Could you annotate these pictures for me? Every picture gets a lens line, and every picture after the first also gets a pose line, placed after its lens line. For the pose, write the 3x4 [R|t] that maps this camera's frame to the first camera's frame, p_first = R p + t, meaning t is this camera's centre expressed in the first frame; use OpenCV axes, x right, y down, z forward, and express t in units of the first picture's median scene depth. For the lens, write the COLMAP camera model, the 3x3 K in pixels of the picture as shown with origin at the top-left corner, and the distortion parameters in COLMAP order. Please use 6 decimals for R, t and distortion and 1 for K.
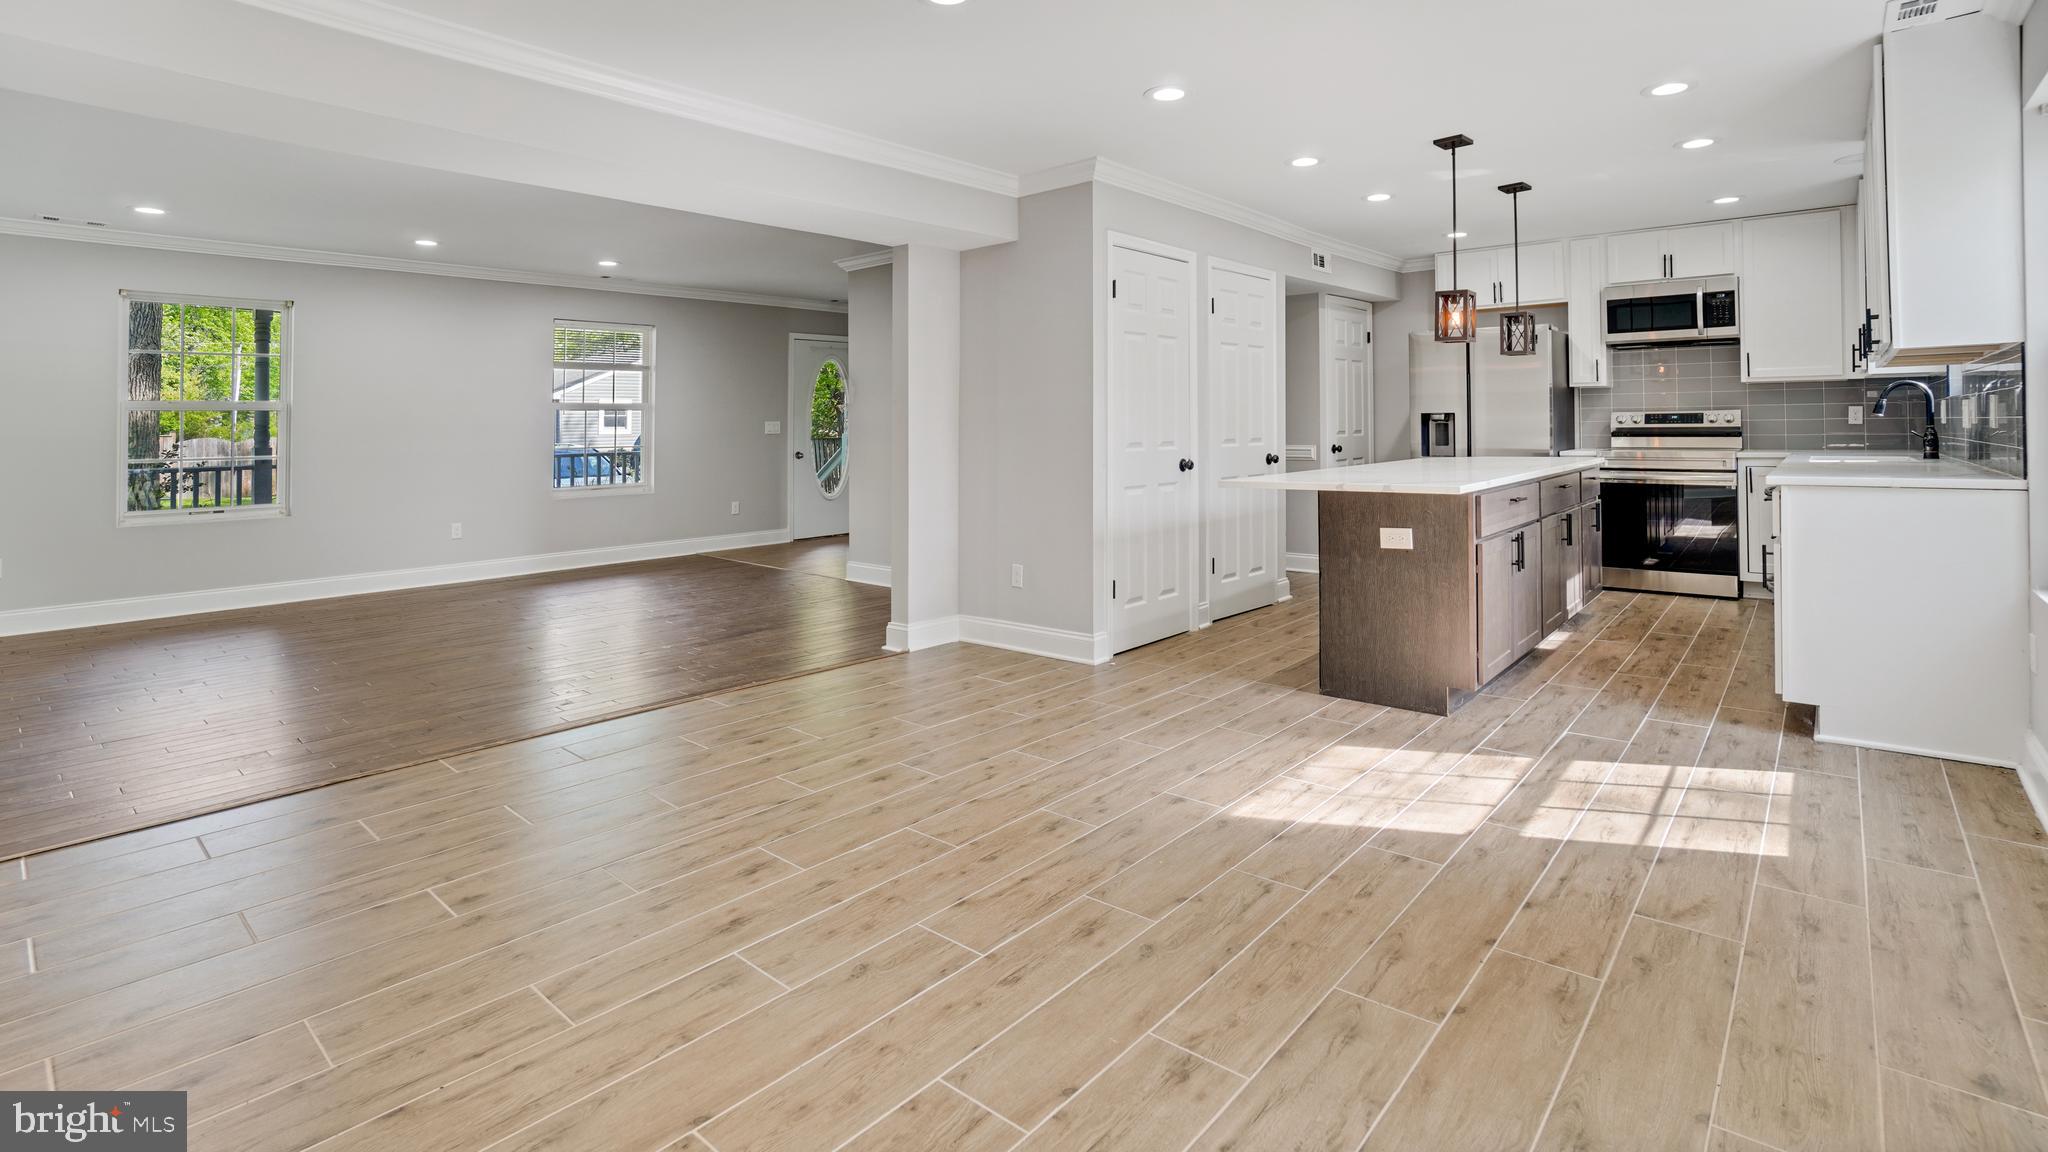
lens RADIAL K [[960.9, 0, 1021.9], [0, 960.9, 405.4], [0, 0, 1]] dist [-0.016450, 0.004575]
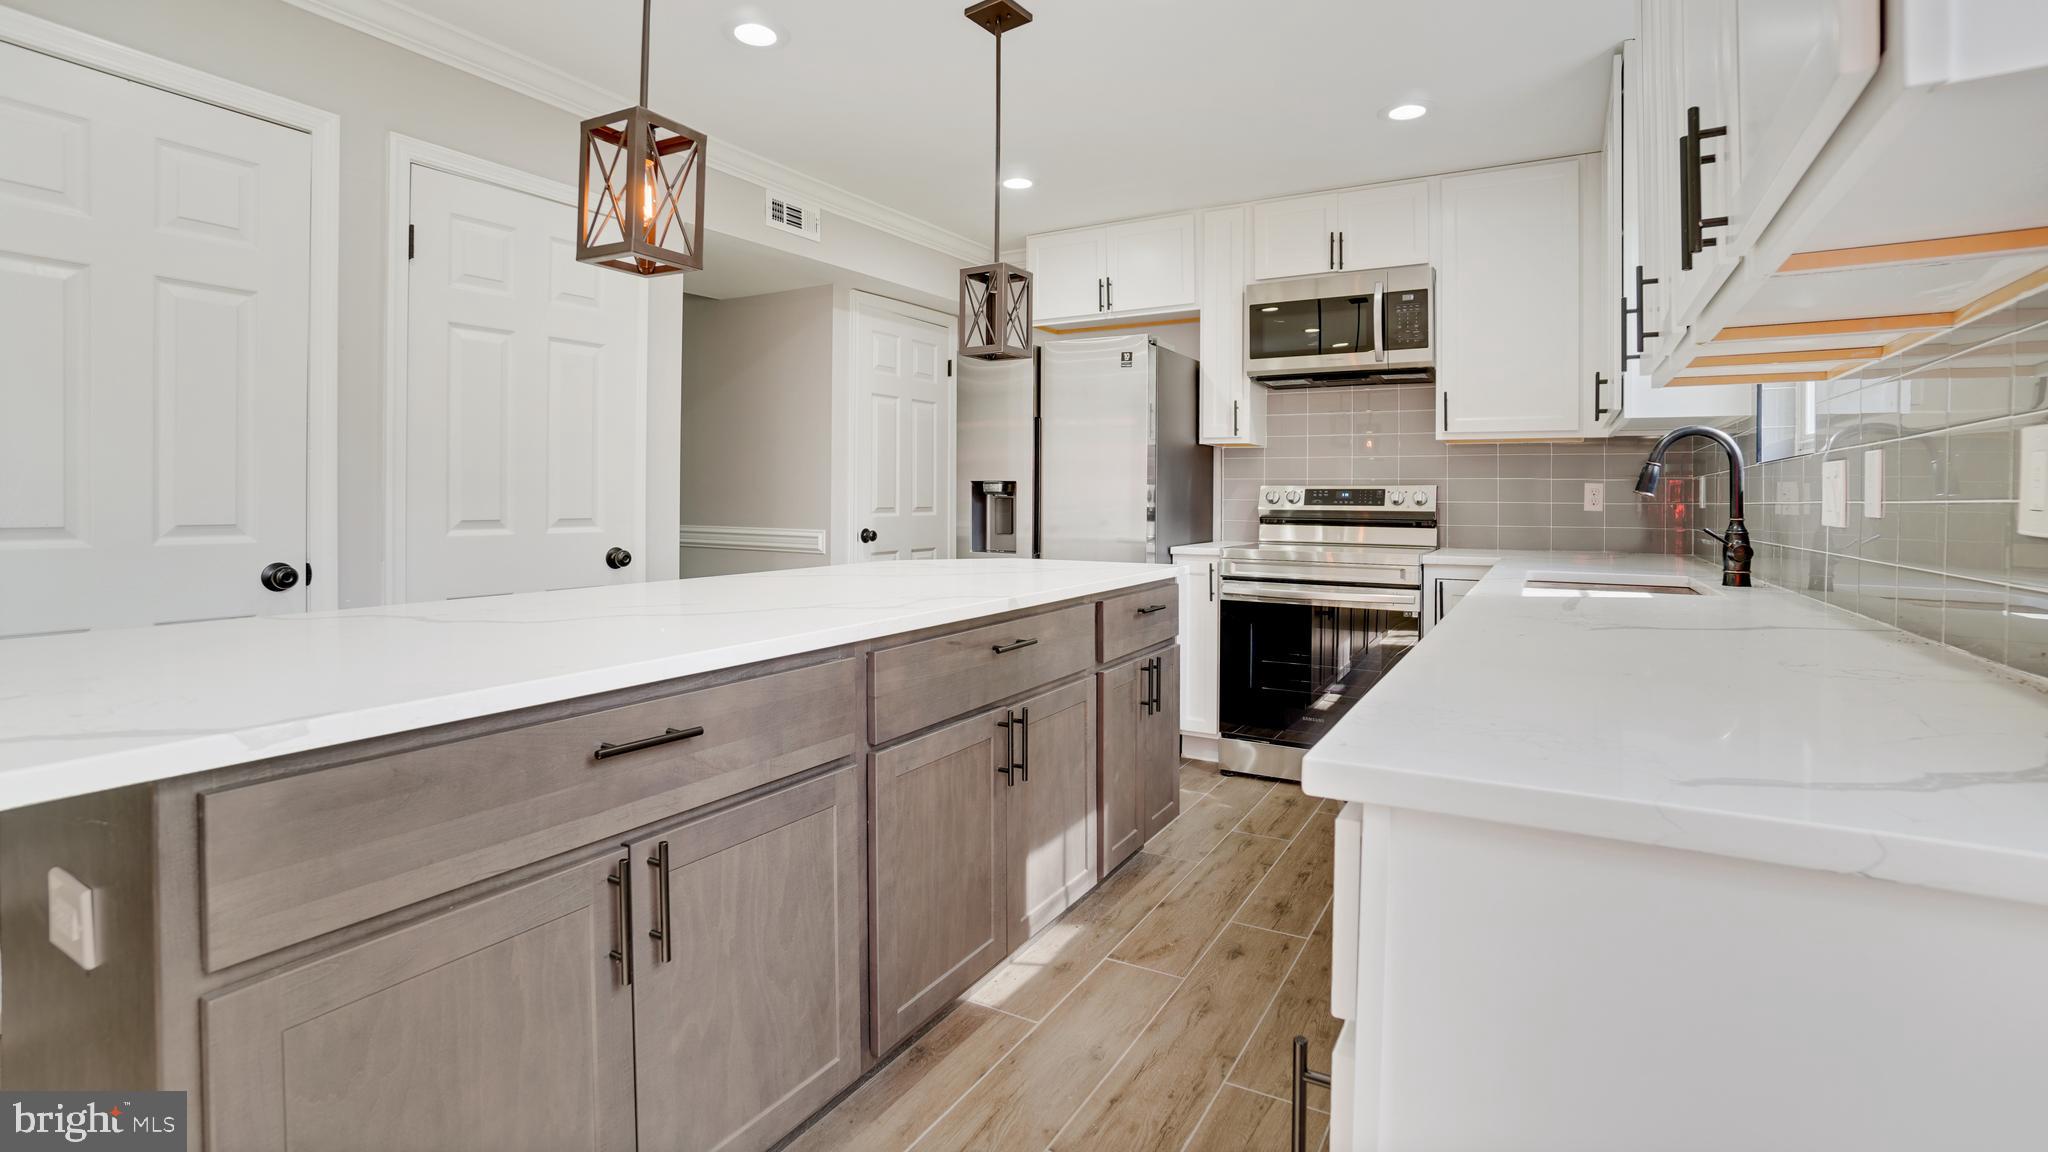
lens RADIAL K [[960.9, 0, 1001.8], [0, 960.9, 485.8], [0, 0, 1]] dist [-0.016450, 0.004575]
pose [[0.985029, 0.021023, 0.171105, 0.360337], [-0.023042, 0.999686, 0.009824, 0.005380], [-0.170845, -0.013619, 0.985204, 0.422702]]
